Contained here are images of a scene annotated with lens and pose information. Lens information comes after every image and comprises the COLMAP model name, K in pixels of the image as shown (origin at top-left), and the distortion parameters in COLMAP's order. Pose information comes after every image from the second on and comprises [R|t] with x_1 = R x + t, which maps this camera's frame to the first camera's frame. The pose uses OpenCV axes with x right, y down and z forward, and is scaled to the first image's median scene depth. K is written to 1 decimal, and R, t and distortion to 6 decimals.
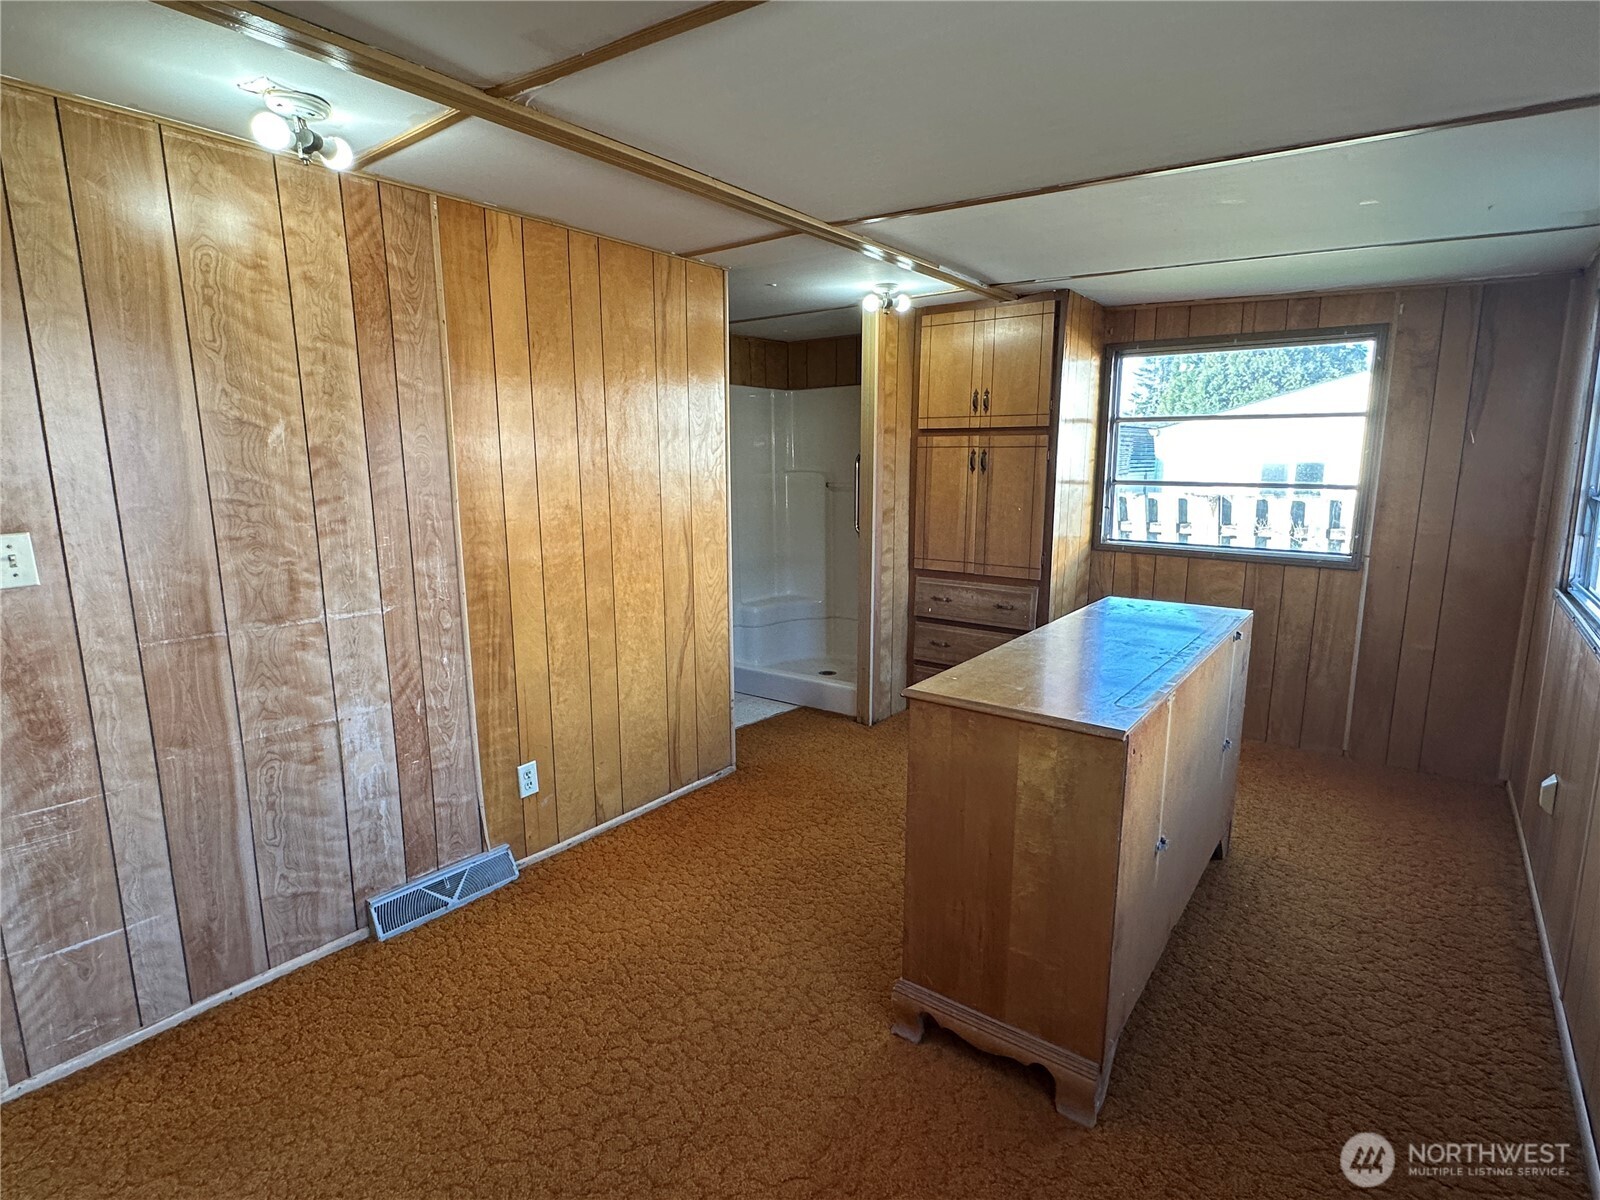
lens RADIAL K [[813.0, 0, 808.5], [0, 813.0, 594.0], [0, 0, 1]] dist [-0.002971, 0.001005]
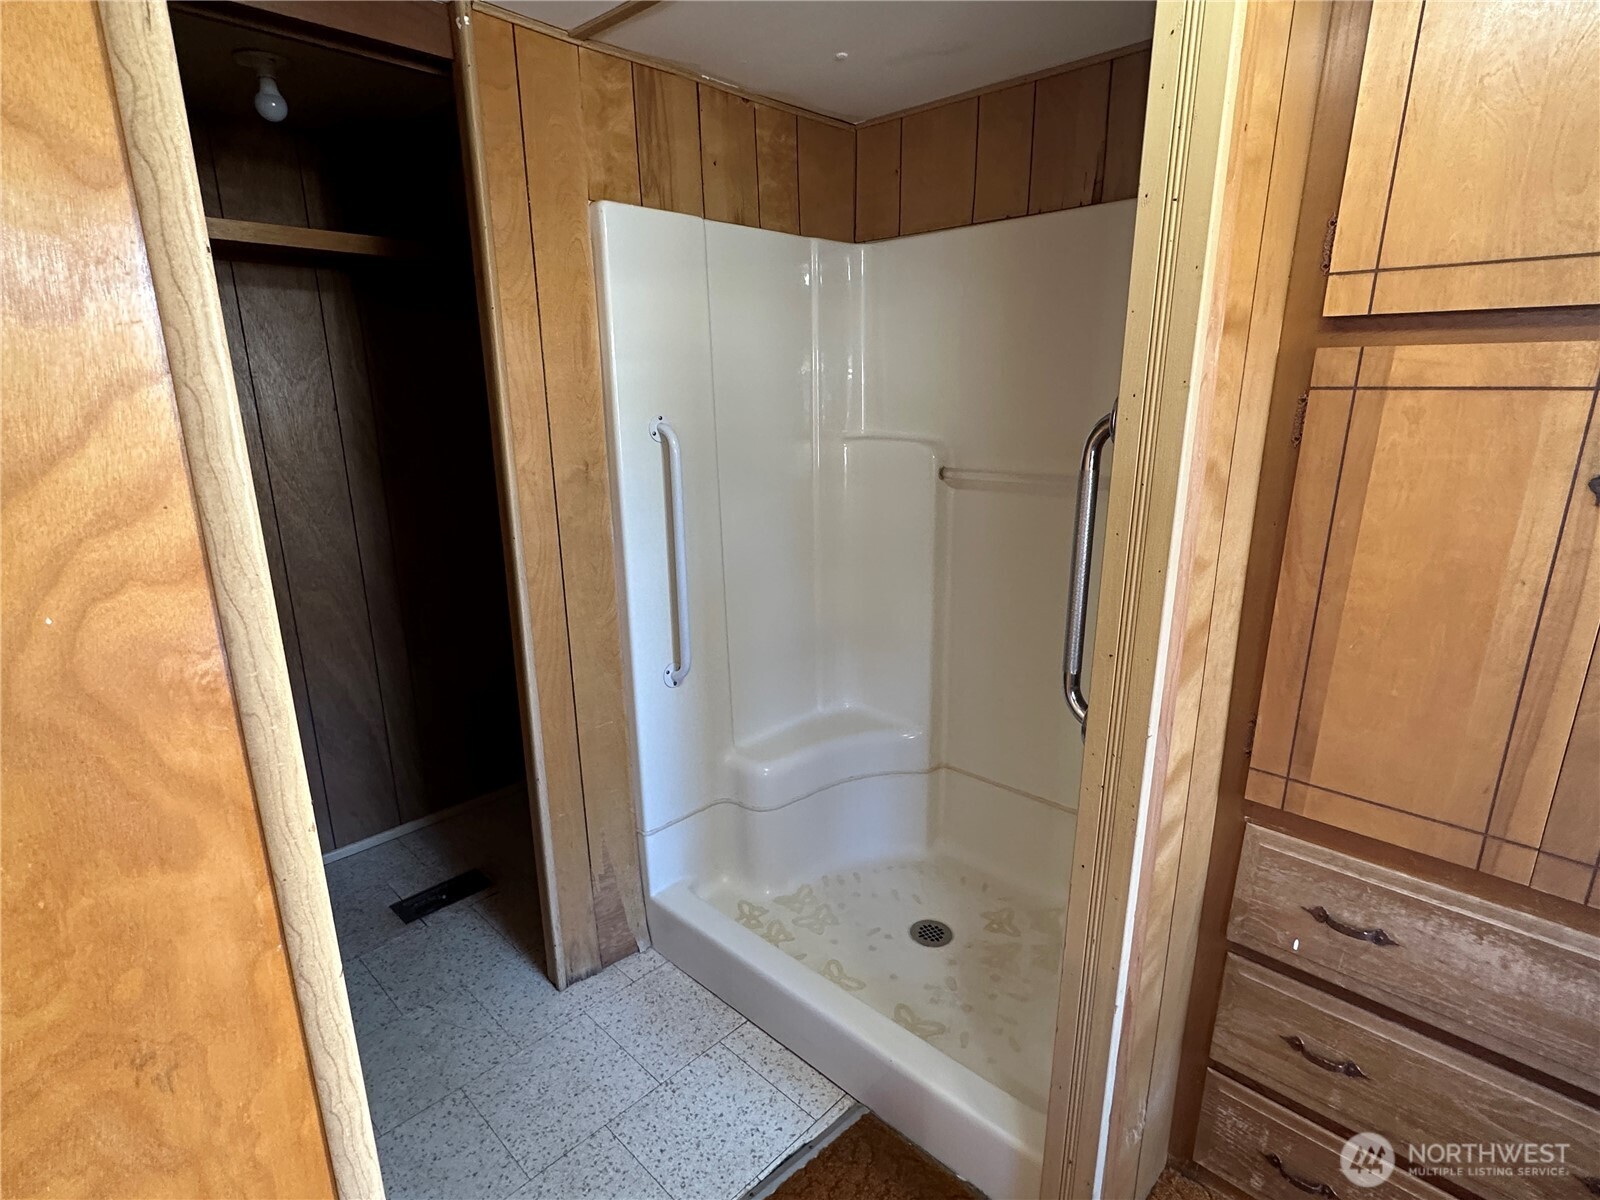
lens RADIAL K [[813.0, 0, 800.3], [0, 813.0, 604.5], [0, 0, 1]] dist [-0.002971, 0.001005]
pose [[0.993065, 0.022553, -0.115385, 0.000276], [-0.010595, 0.994603, 0.103214, -0.133125], [0.117090, -0.101275, 0.987944, 0.697195]]
